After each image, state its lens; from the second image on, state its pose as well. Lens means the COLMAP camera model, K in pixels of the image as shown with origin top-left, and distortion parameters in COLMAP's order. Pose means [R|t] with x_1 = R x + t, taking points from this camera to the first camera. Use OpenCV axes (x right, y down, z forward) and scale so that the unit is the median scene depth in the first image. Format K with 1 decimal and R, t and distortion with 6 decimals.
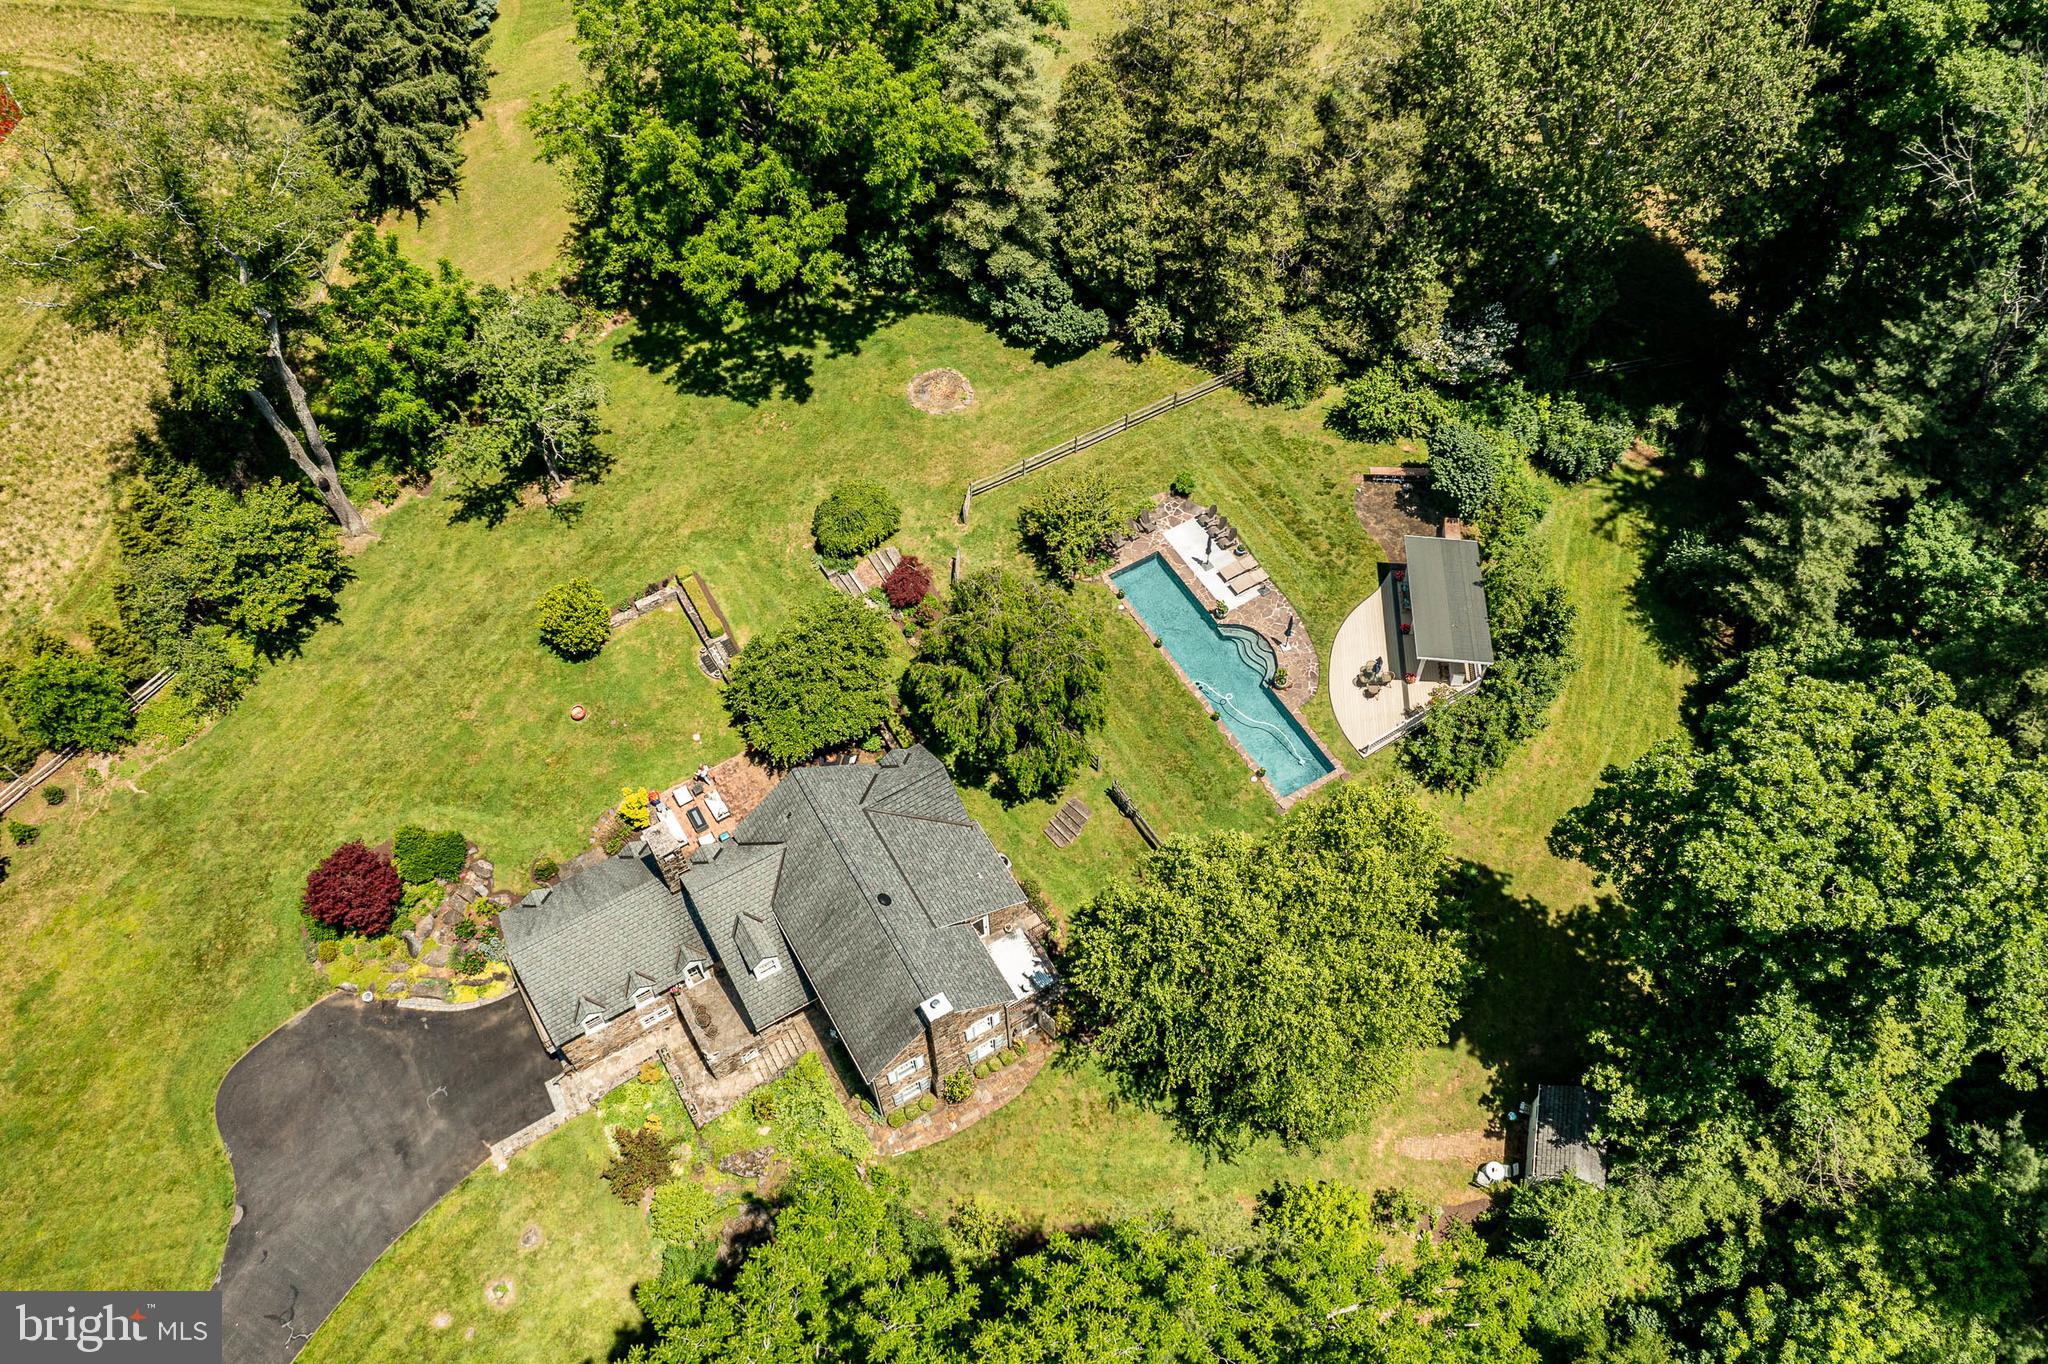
lens RADIAL K [[1602.1, 0, 1021.7], [0, 1602.1, 683.1], [0, 0, 1]] dist [-0.001721, 0.009398]
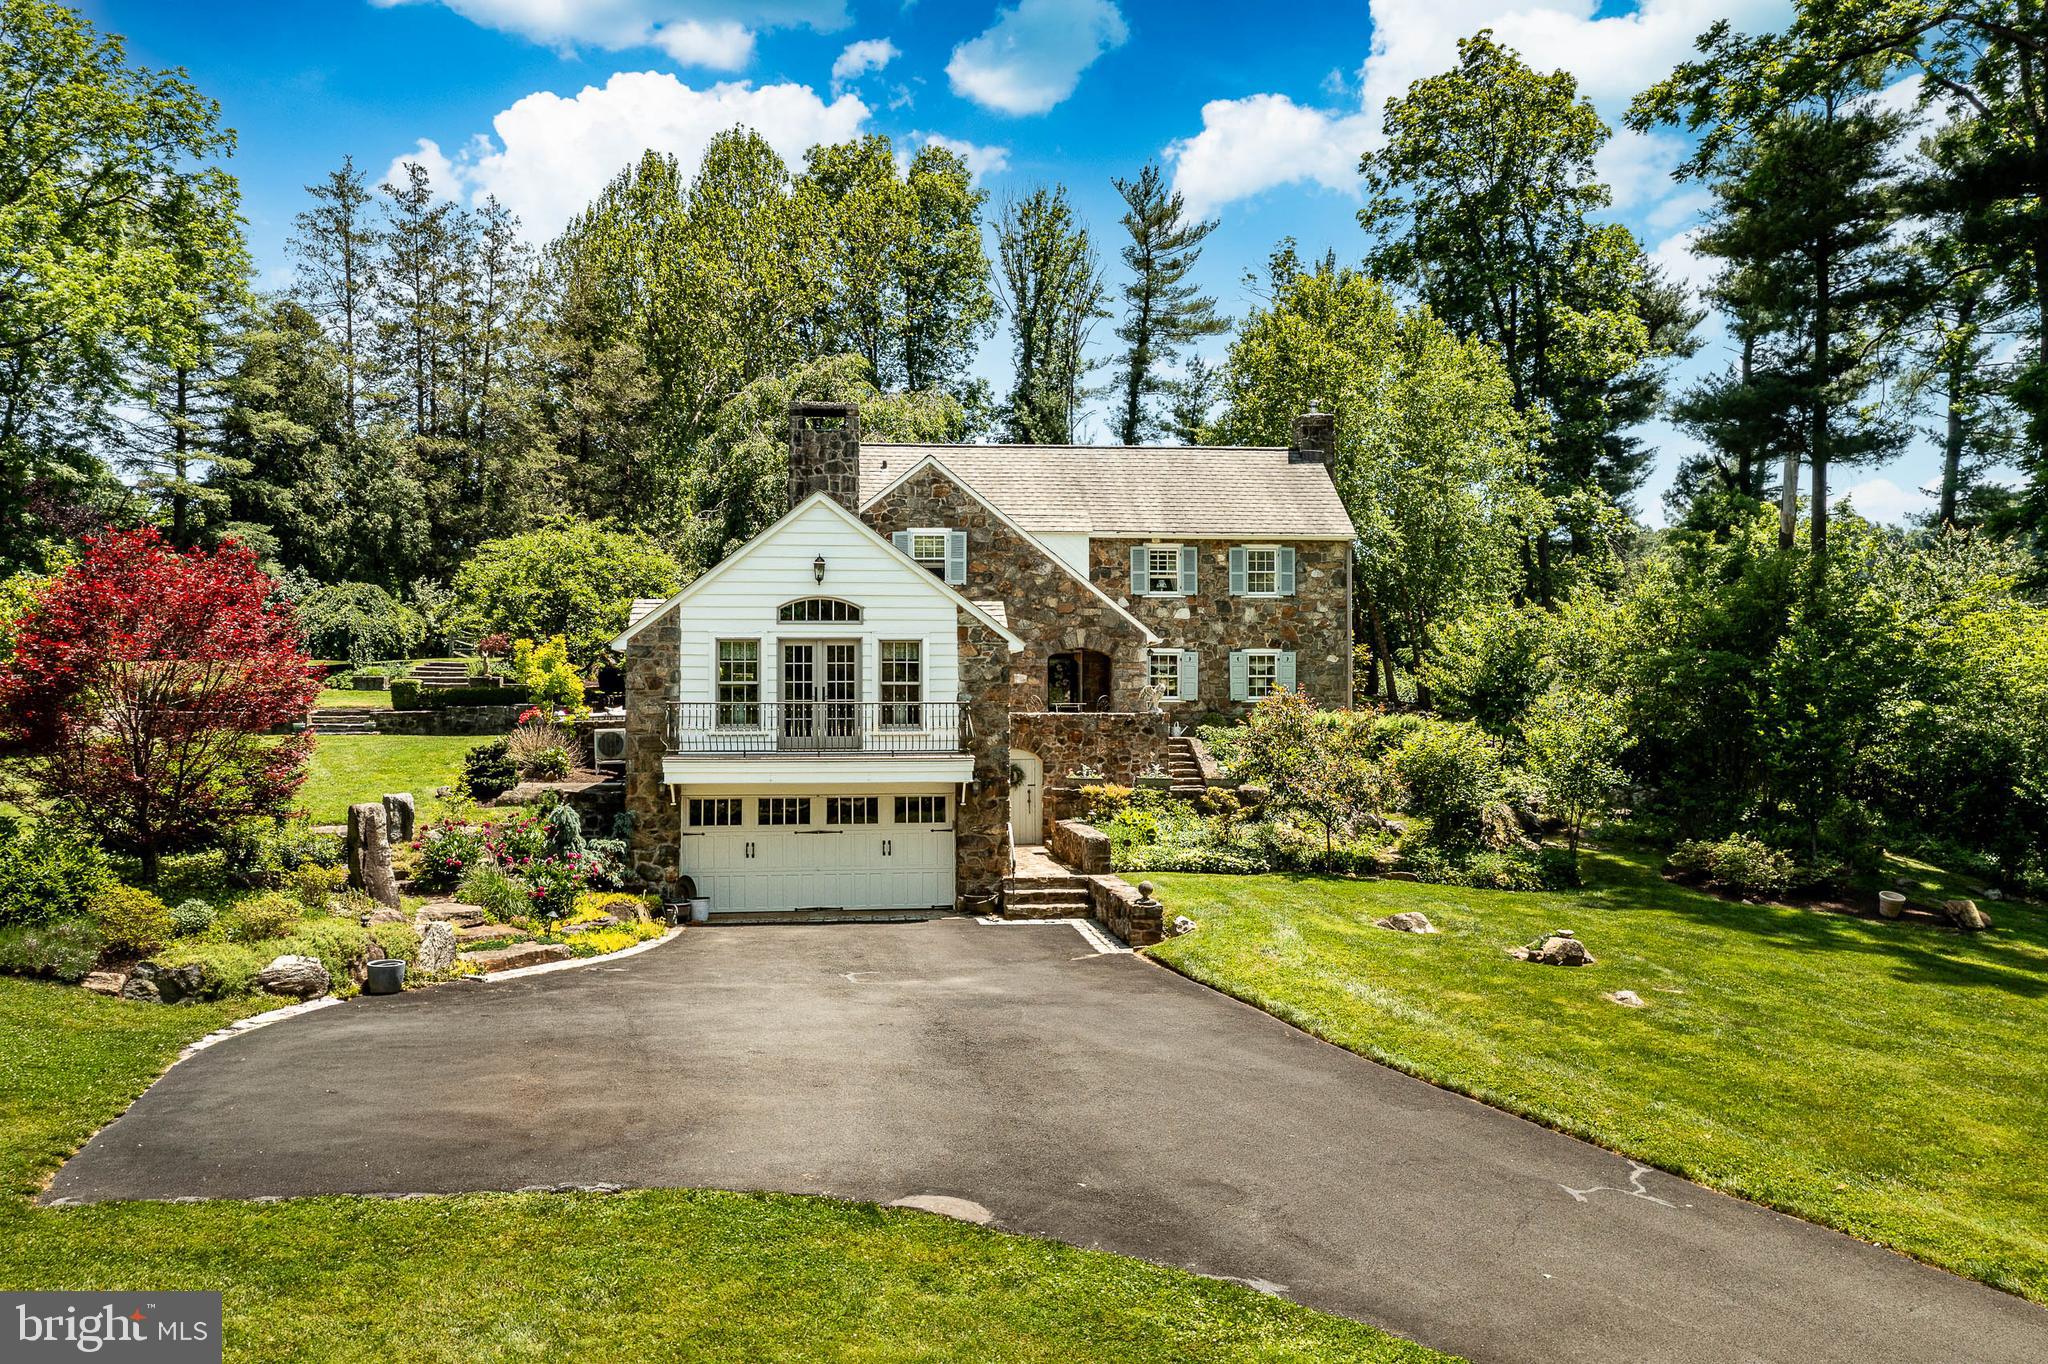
lens RADIAL K [[1622.2, 0, 1024.0], [0, 1622.2, 682.0], [0, 0, 1]] dist [-0.009877, 0.007442]
pose [[0.404550, 0.038490, 0.913706, -0.545618], [0.759085, 0.543077, -0.358968, 0.309595], [-0.510029, 0.838800, 0.190484, 0.754039]]
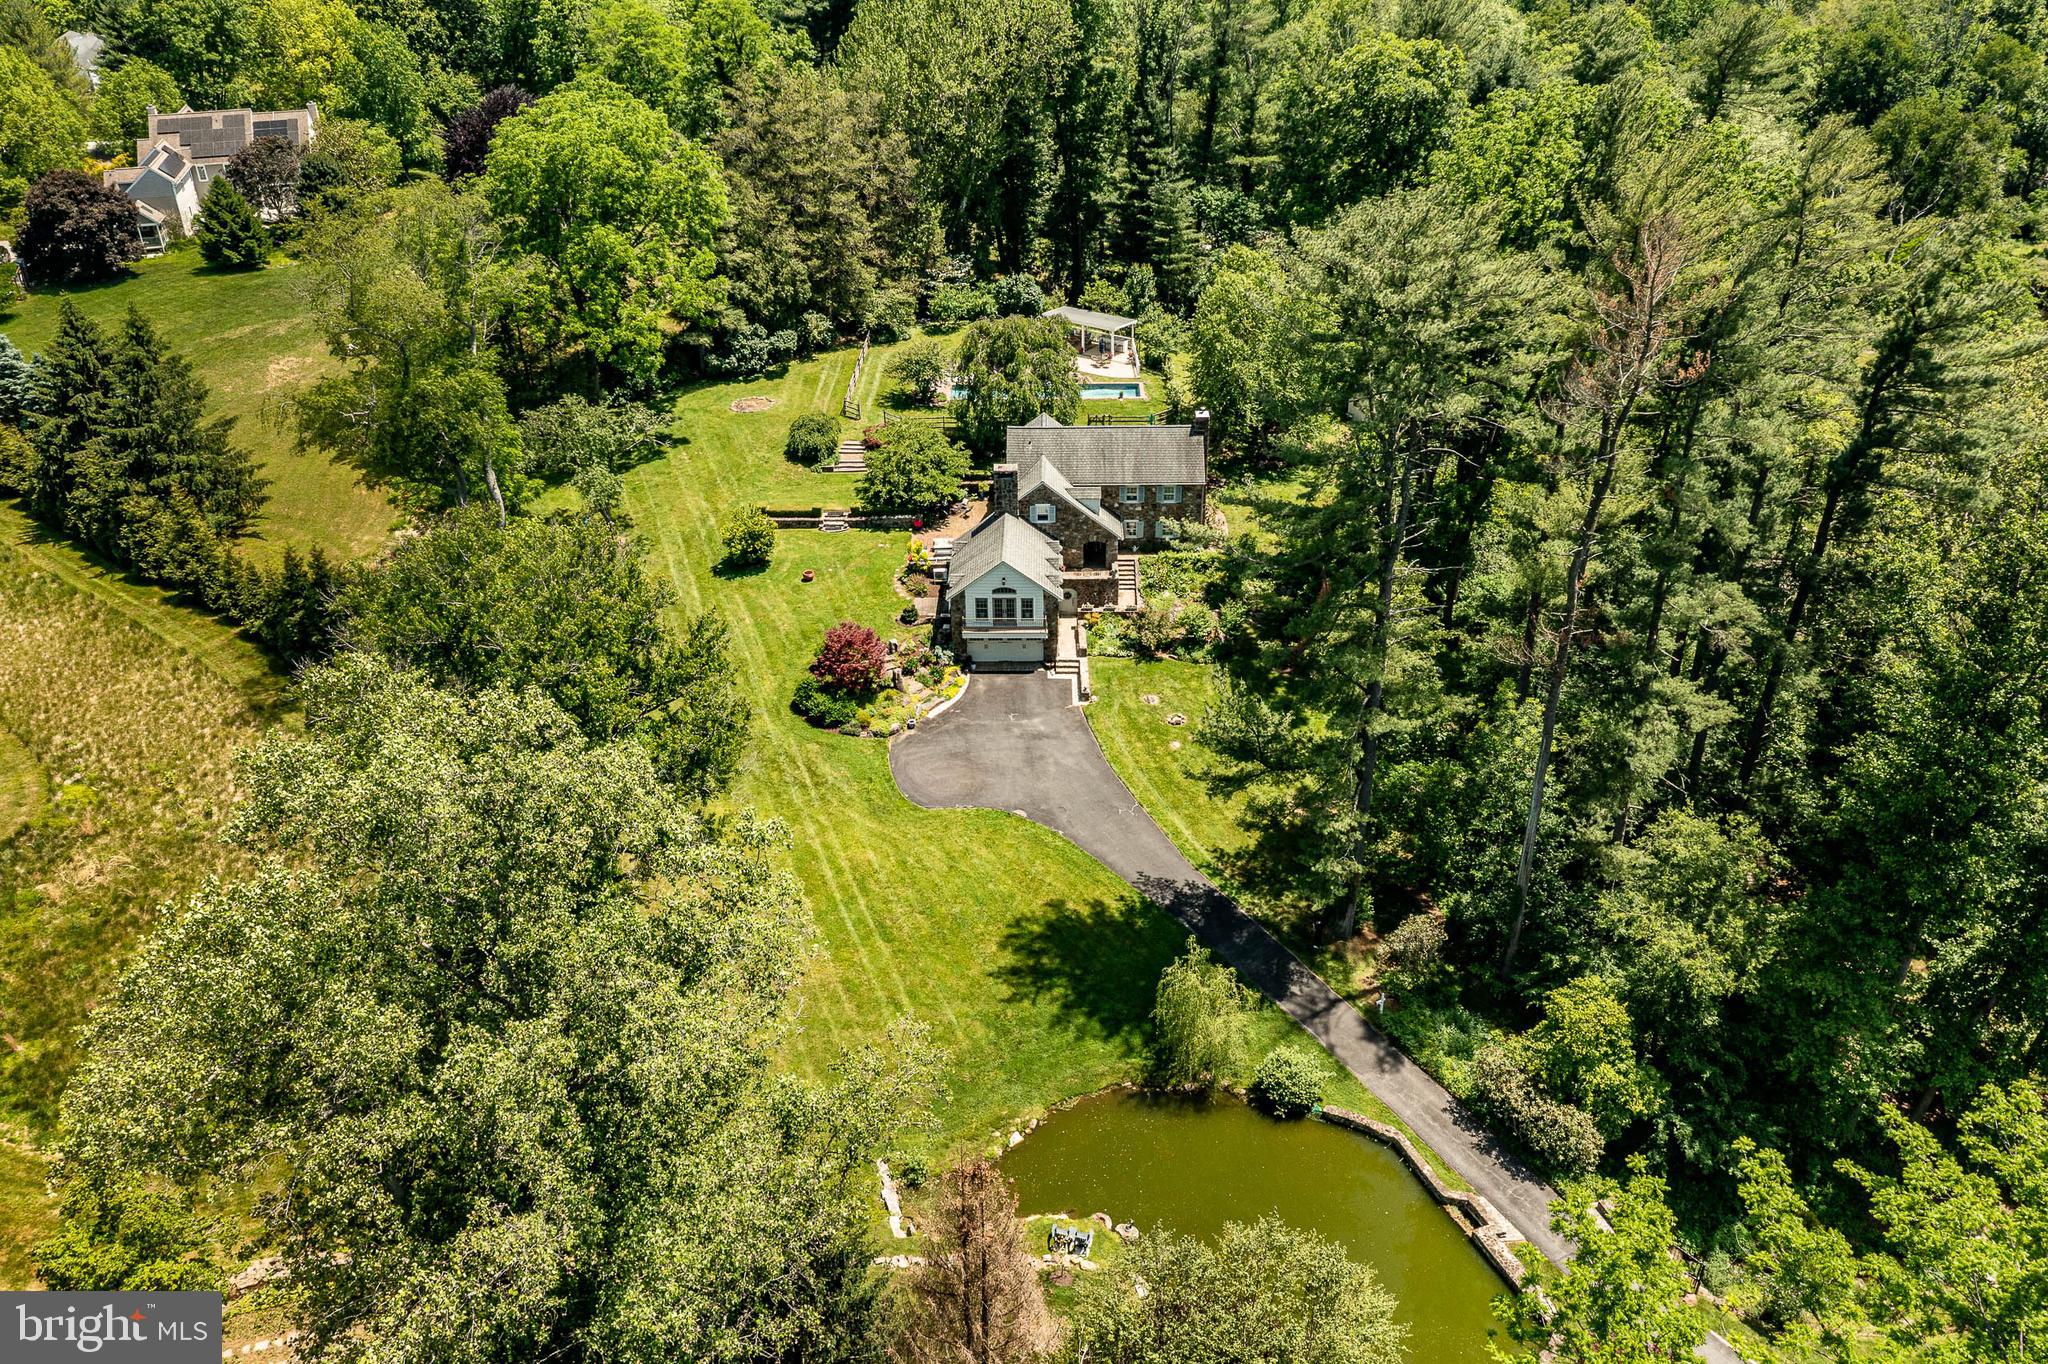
lens RADIAL K [[1602.1, 0, 1021.7], [0, 1602.1, 683.1], [0, 0, 1]] dist [-0.001721, 0.009398]
pose [[0.519792, -0.420825, 0.743453, -1.145063], [0.713040, 0.693027, -0.106247, 0.328819], [-0.470521, 0.585338, 0.660295, 0.090673]]
